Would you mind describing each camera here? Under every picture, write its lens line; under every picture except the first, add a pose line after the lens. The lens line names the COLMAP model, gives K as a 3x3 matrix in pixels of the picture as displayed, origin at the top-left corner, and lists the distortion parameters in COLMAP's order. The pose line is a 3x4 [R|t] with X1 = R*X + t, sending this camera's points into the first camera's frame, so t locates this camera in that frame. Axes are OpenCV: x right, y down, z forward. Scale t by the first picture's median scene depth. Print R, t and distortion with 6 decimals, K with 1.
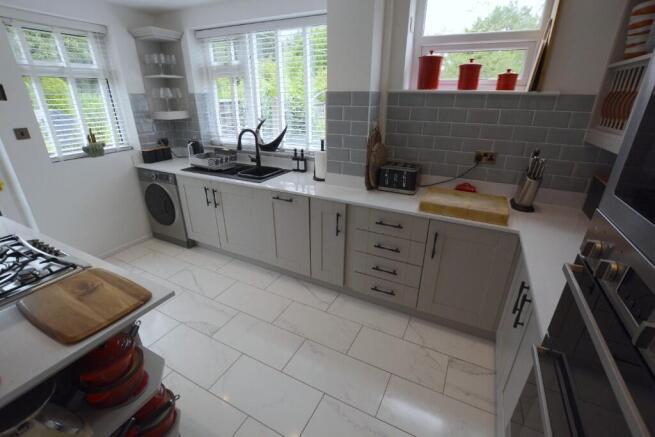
lens RADIAL K [[292.0, 0, 326.2], [0, 292.0, 221.3], [0, 0, 1]] dist [-0.023441, 0.001347]
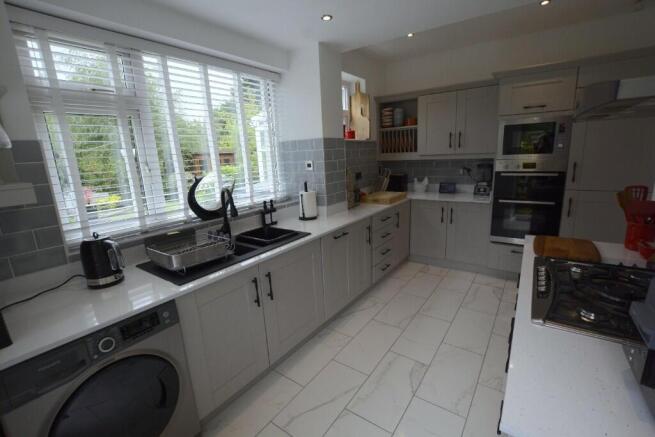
lens RADIAL K [[292.0, 0, 327.3], [0, 292.0, 219.7], [0, 0, 1]] dist [-0.023441, 0.001347]
pose [[0.138805, -0.227366, 0.963866, -0.949702], [0.427057, 0.891883, 0.148886, -0.251367], [-0.893507, 0.390960, 0.220896, 0.664909]]
